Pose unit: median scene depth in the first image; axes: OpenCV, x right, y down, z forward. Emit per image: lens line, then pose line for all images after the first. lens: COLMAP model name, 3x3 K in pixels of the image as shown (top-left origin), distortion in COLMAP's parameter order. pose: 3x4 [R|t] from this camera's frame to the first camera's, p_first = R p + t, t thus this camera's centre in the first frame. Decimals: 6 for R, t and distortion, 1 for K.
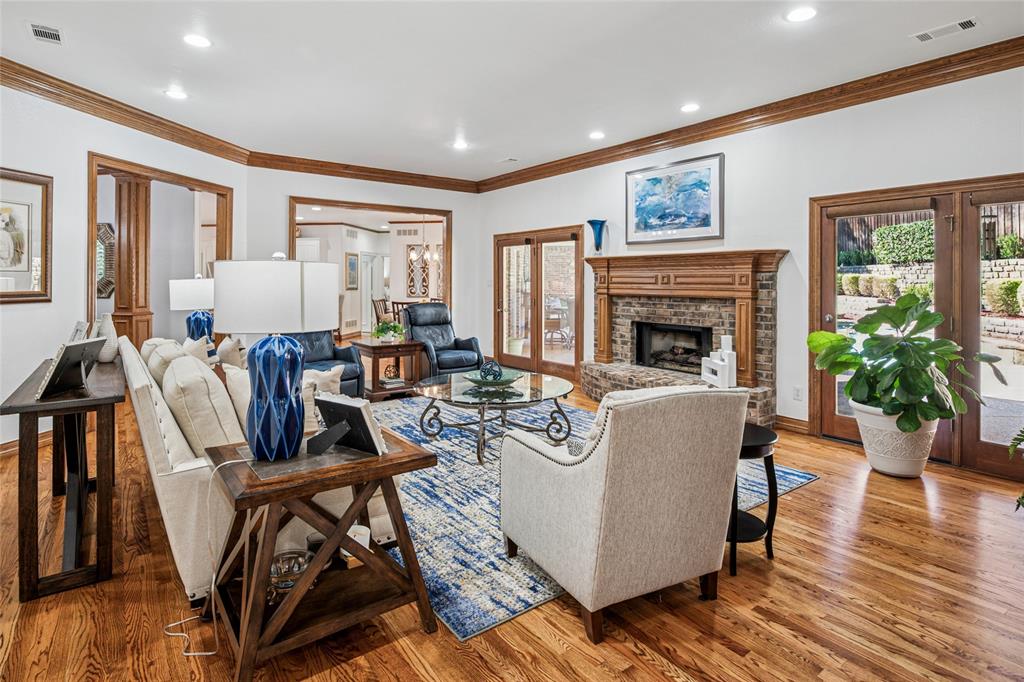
lens RADIAL K [[542.8, 0, 510.1], [0, 542.8, 281.6], [0, 0, 1]] dist [-0.001959, 0.000091]
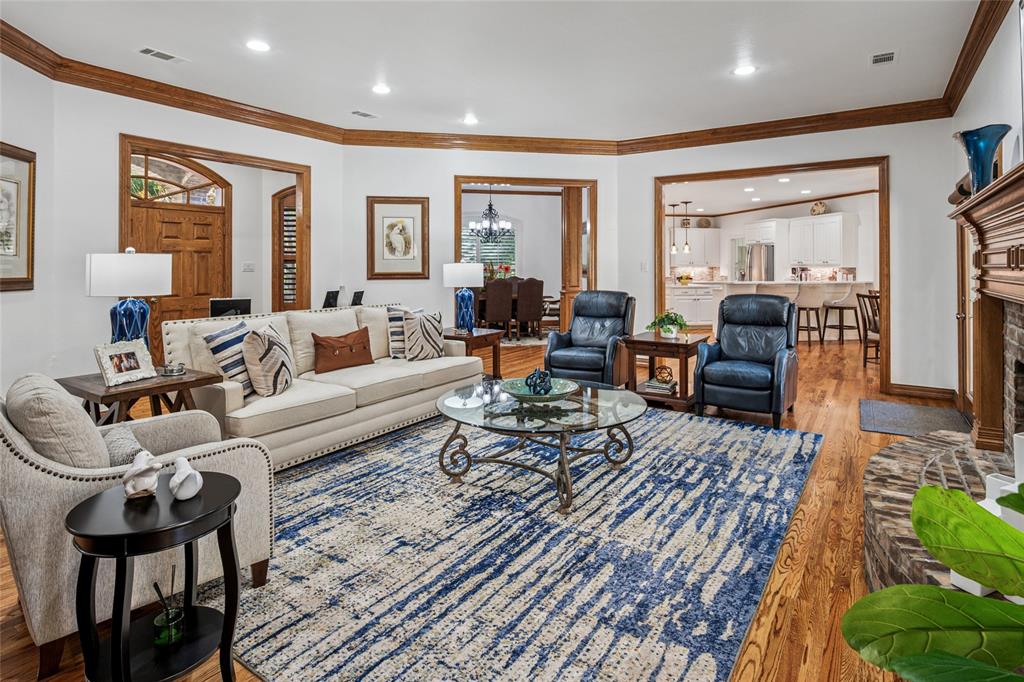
lens RADIAL K [[541.4, 0, 512.2], [0, 541.4, 262.8], [0, 0, 1]] dist [0.003286, 0.000702]
pose [[0.338787, -0.006828, -0.940838, 0.529813], [0.000817, 0.999975, -0.006963, 0.001768], [0.940863, 0.001590, 0.338784, 0.548685]]
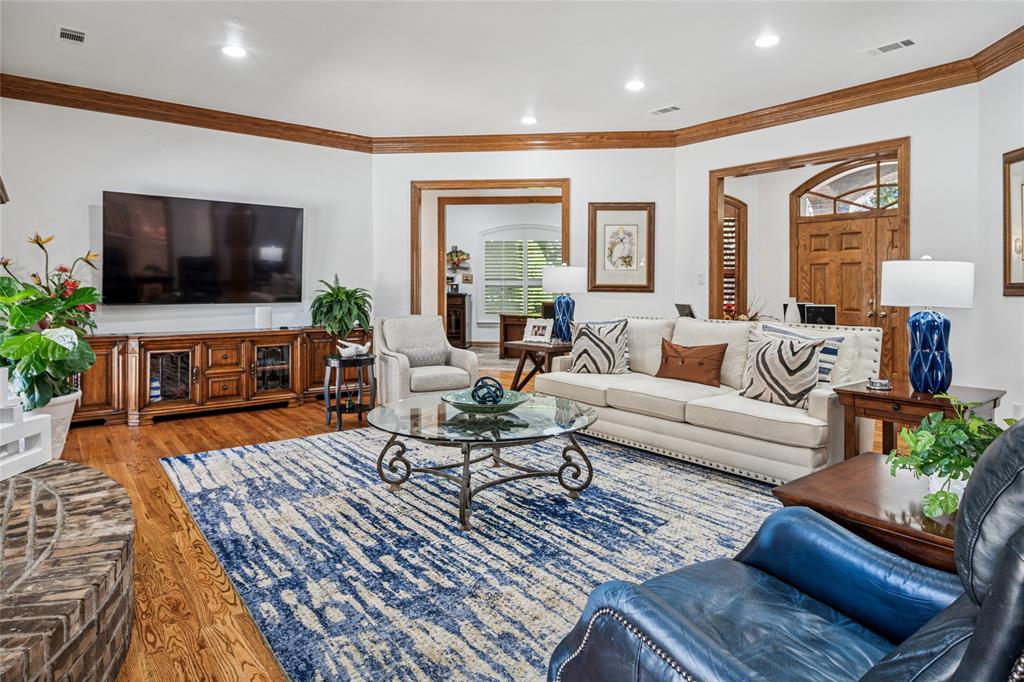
lens RADIAL K [[591.0, 0, 516.8], [0, 591.0, 293.7], [0, 0, 1]] dist [0.000063, 0.000134]
pose [[-0.999051, -0.005866, -0.043168, -0.029461], [-0.006269, 0.999938, 0.009210, 0.024736], [0.043112, 0.009471, -0.999025, 1.373851]]
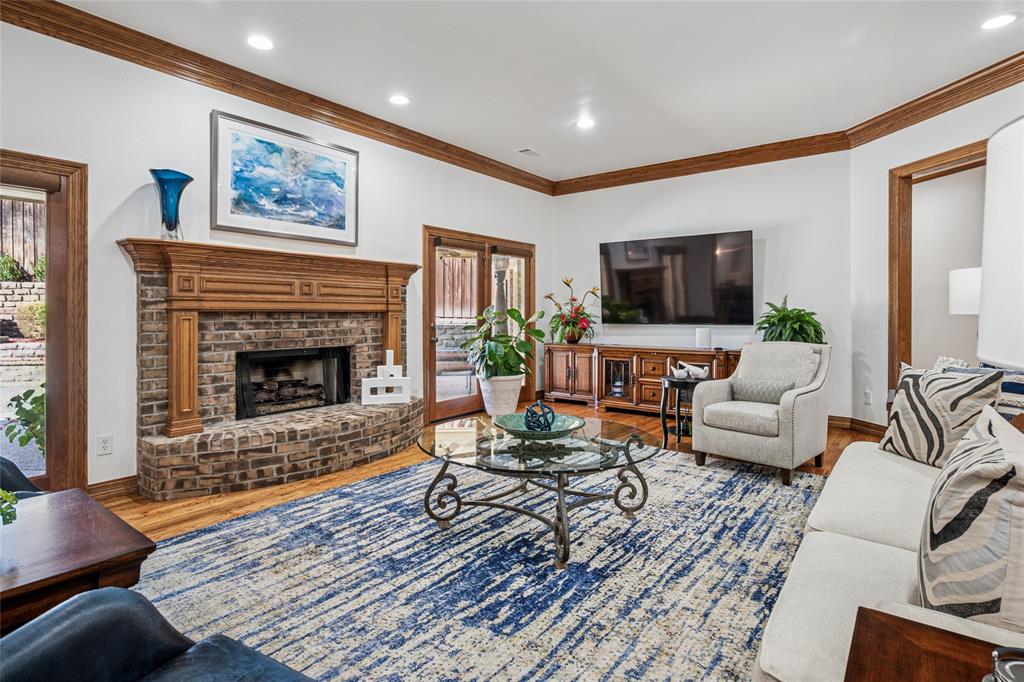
lens RADIAL K [[531.9, 0, 514.4], [0, 531.9, 313.1], [0, 0, 1]] dist [0.000421, 0.000180]
pose [[-0.285992, -0.002487, 0.958229, -0.507347], [0.001298, 0.999995, 0.002983, 0.028232], [-0.958231, 0.002096, -0.285987, 0.948331]]
